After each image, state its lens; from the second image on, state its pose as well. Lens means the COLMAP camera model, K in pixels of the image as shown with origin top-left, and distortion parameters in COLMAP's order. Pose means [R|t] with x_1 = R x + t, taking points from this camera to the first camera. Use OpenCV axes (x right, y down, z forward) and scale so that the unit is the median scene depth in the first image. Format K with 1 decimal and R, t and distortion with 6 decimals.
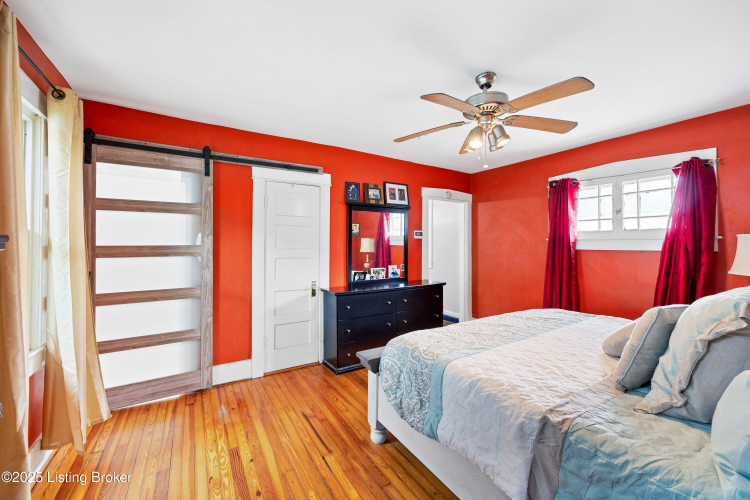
lens RADIAL K [[290.4, 0, 369.4], [0, 290.4, 247.2], [0, 0, 1]] dist [-0.000745, -0.000071]
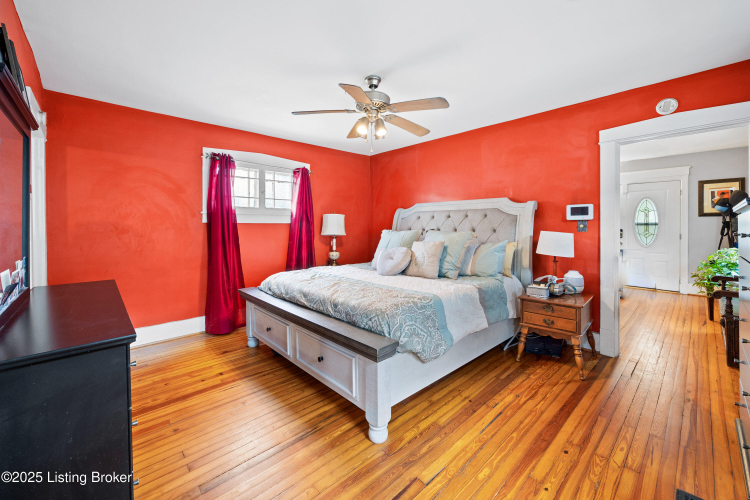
lens RADIAL K [[300.9, 0, 373.4], [0, 300.9, 228.4], [0, 0, 1]] dist [0.000353, -0.000004]
pose [[-0.195456, -0.014499, 0.980605, -0.588311], [0.005652, 0.999857, 0.015910, 0.017249], [-0.980696, 0.008652, -0.195346, 0.834752]]
